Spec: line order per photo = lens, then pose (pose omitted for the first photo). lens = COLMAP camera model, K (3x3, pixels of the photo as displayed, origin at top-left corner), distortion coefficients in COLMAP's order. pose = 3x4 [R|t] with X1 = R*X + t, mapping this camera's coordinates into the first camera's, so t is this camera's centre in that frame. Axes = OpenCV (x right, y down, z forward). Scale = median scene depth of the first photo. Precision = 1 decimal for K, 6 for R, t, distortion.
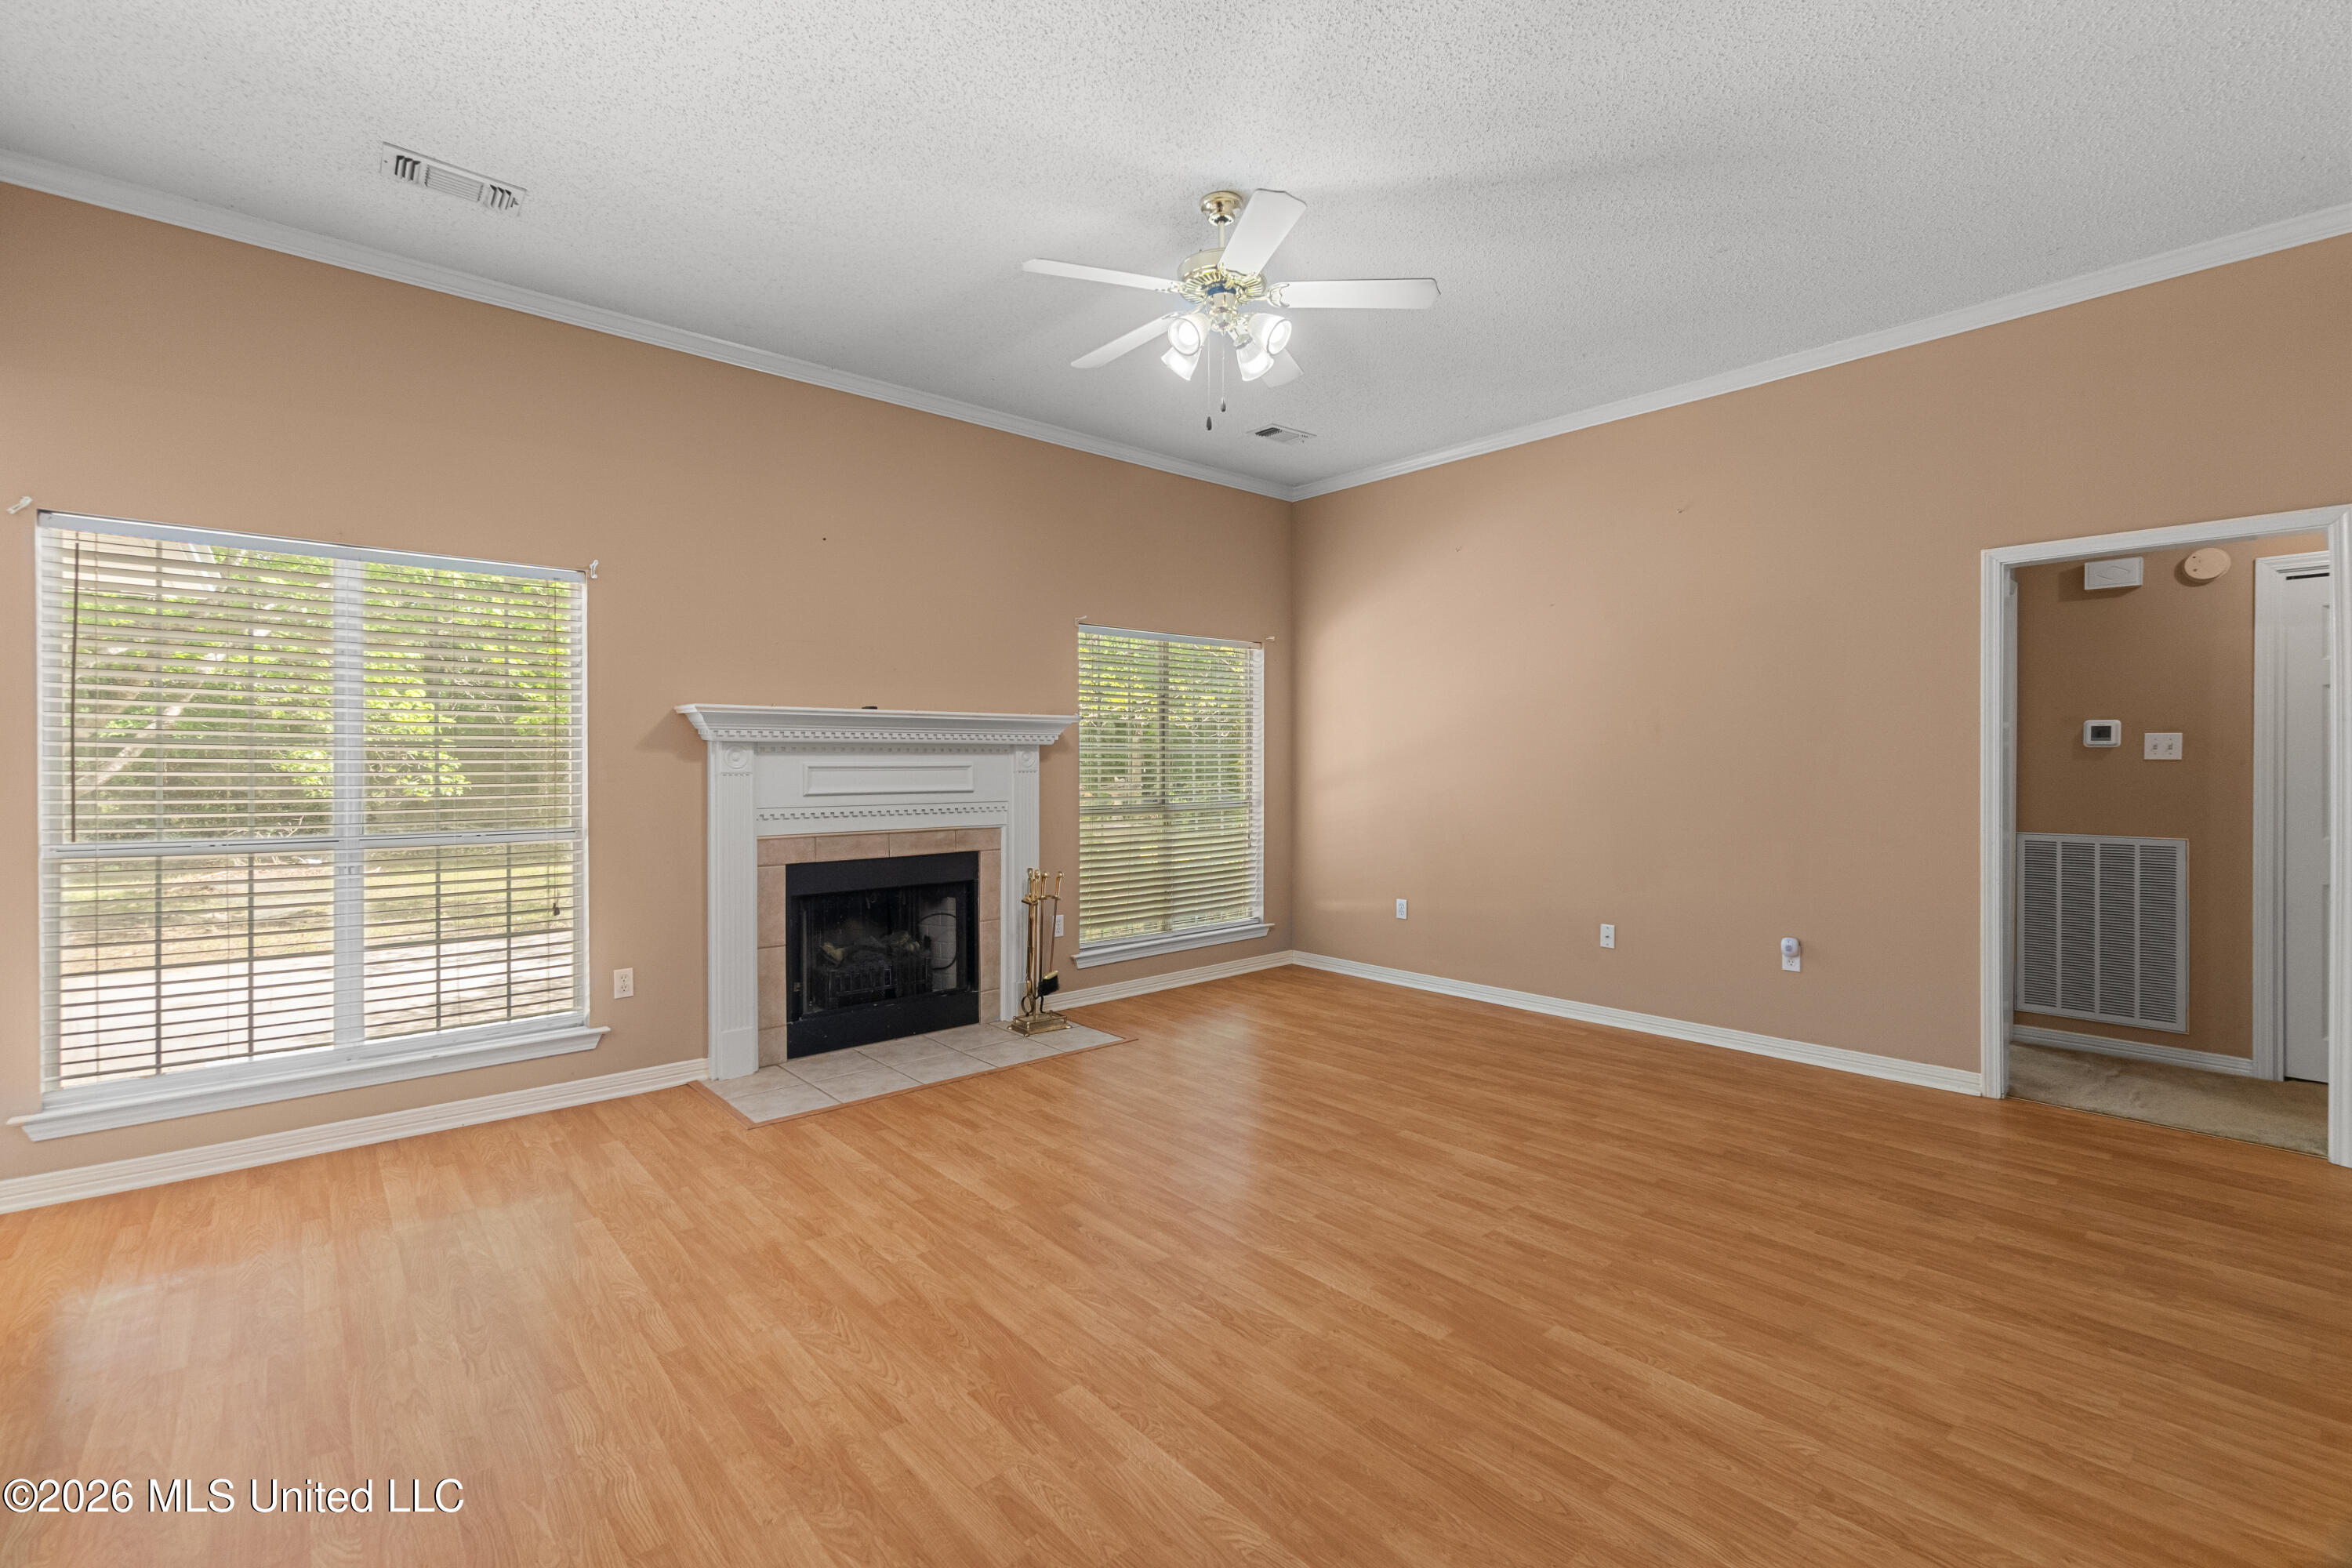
lens RADIAL K [[1023.3, 0, 1153.2], [0, 1023.3, 761.3], [0, 0, 1]] dist [-0.004522, 0.001289]
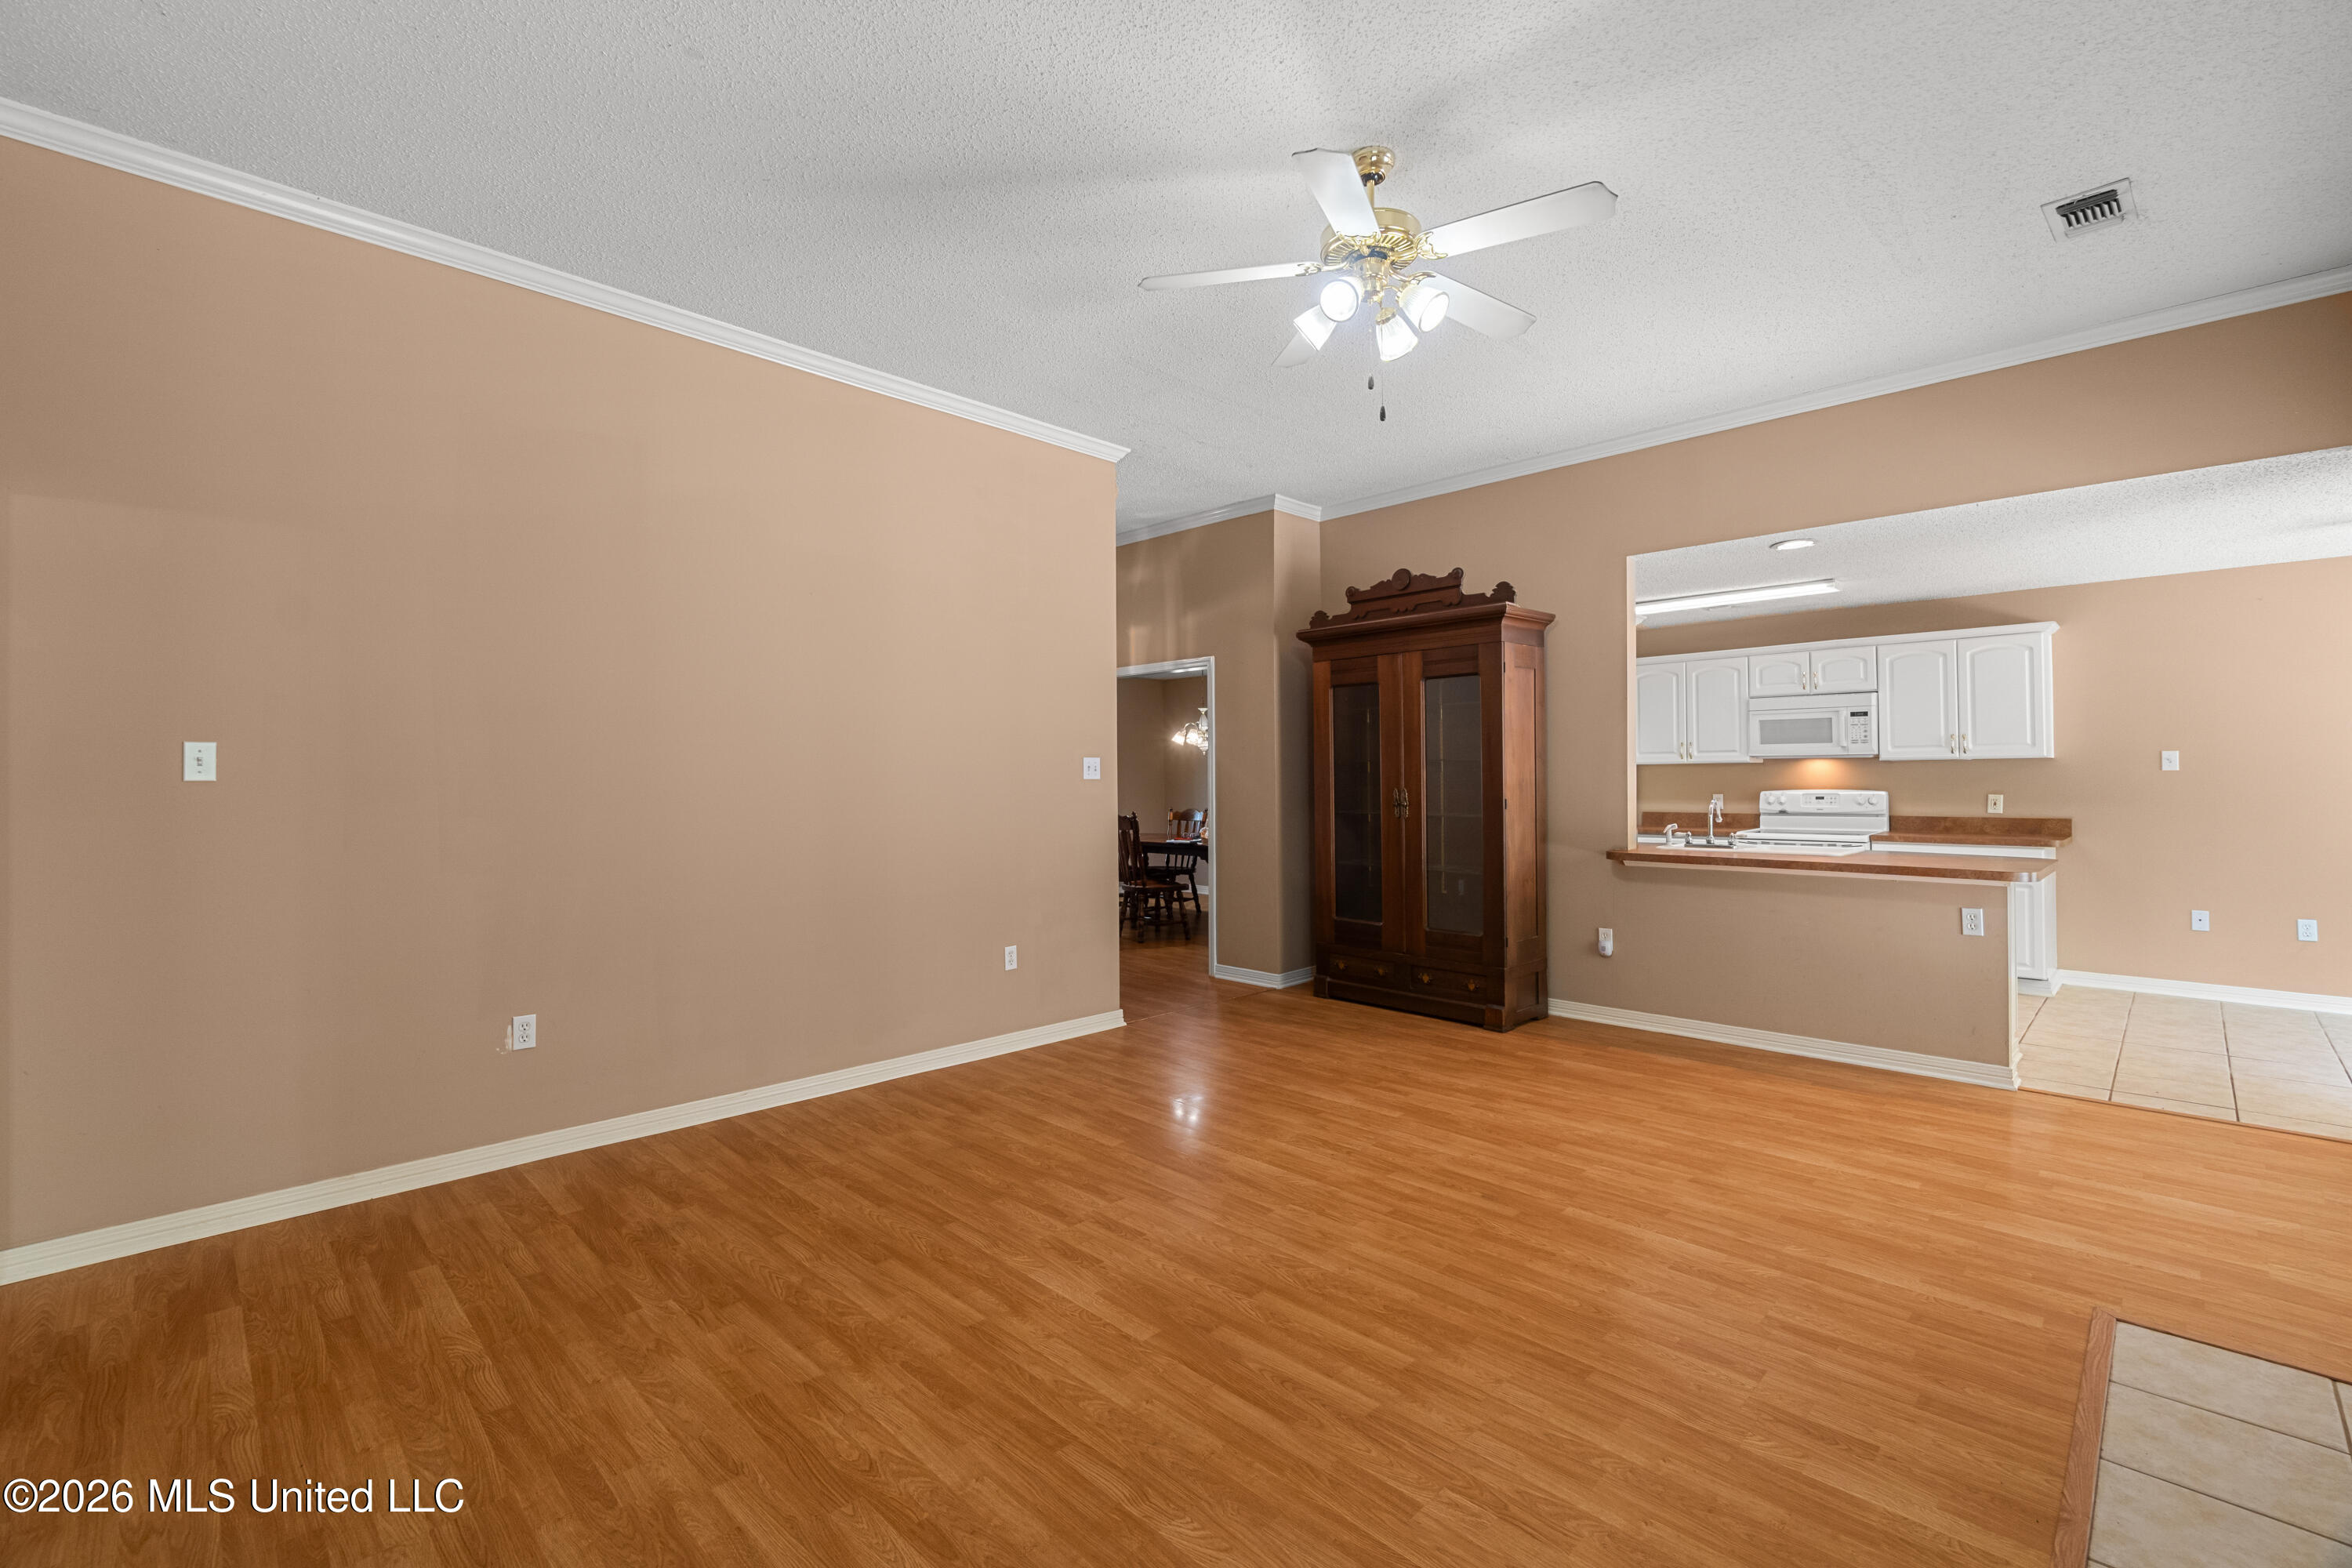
lens RADIAL K [[1023.3, 0, 1145.1], [0, 1023.3, 776.0], [0, 0, 1]] dist [-0.004522, 0.001289]
pose [[-0.998433, 0.005132, -0.055733, 0.325300], [0.005338, 0.999979, -0.003549, 0.001819], [0.055714, -0.003841, -0.998439, 1.925856]]
